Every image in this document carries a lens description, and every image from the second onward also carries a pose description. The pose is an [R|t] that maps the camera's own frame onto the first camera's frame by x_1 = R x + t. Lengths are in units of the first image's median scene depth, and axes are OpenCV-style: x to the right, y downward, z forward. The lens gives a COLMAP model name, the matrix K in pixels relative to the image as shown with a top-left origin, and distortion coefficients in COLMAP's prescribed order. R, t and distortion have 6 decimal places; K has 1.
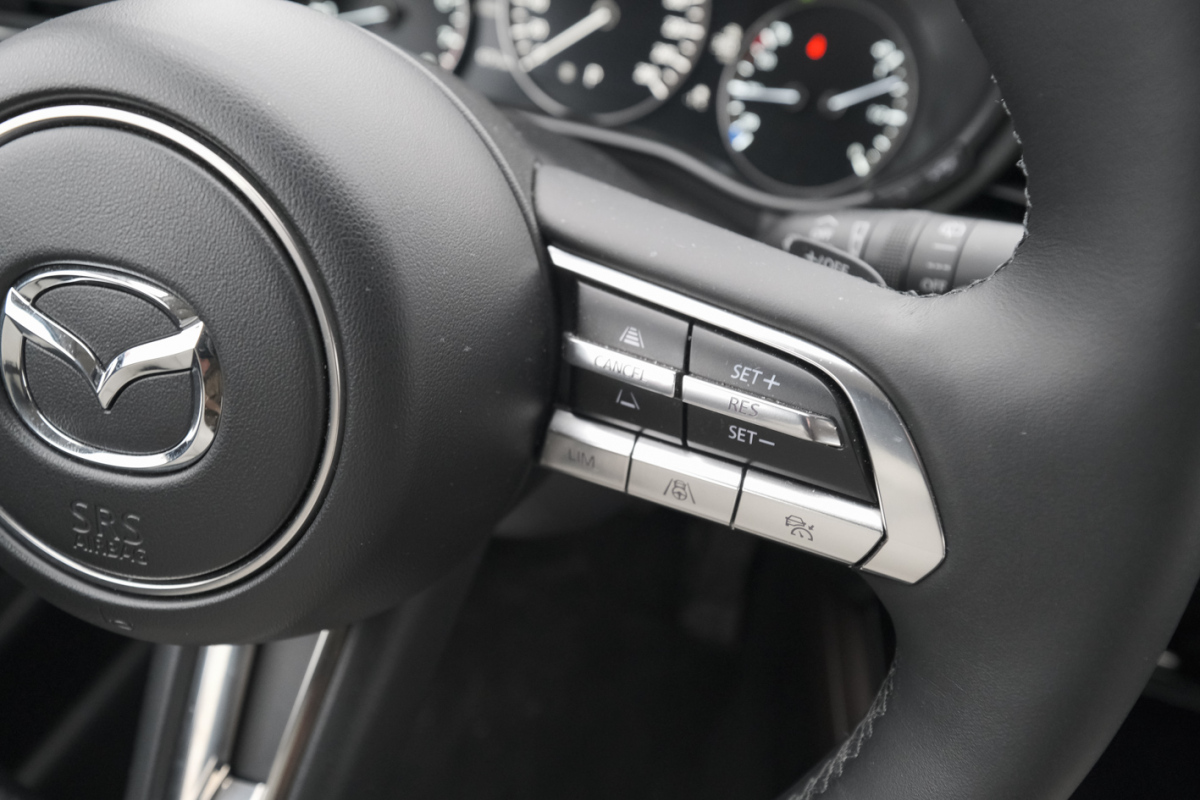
lens RADIAL K [[733.2, 0, 576.8], [0, 733.2, 416.9], [0, 0, 1]] dist [0.006344, 0.000765]
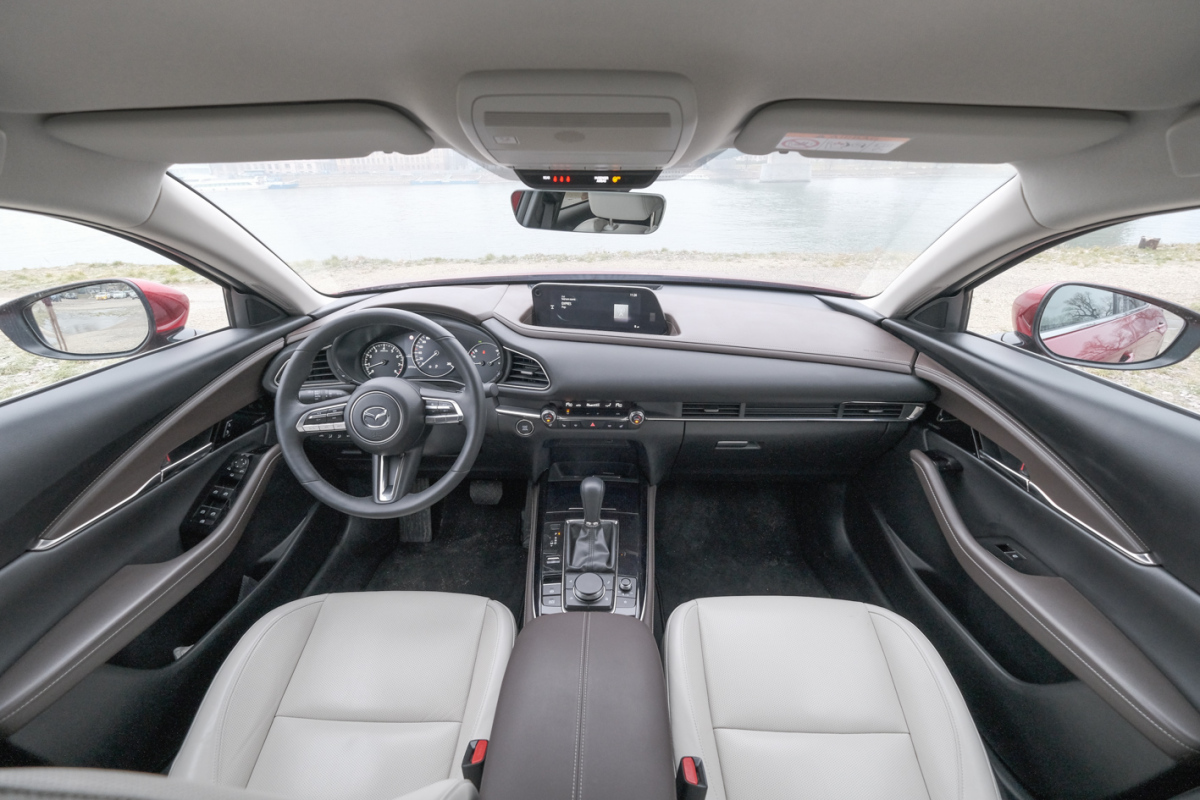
lens RADIAL K [[530.1, 0, 593.0], [0, 530.1, 390.9], [0, 0, 1]] dist [0.001036, -0.000571]
pose [[0.959300, -0.200479, 0.198876, 0.597662], [0.249933, 0.930578, -0.267502, 1.671016], [-0.131441, 0.306320, 0.942810, -4.602635]]
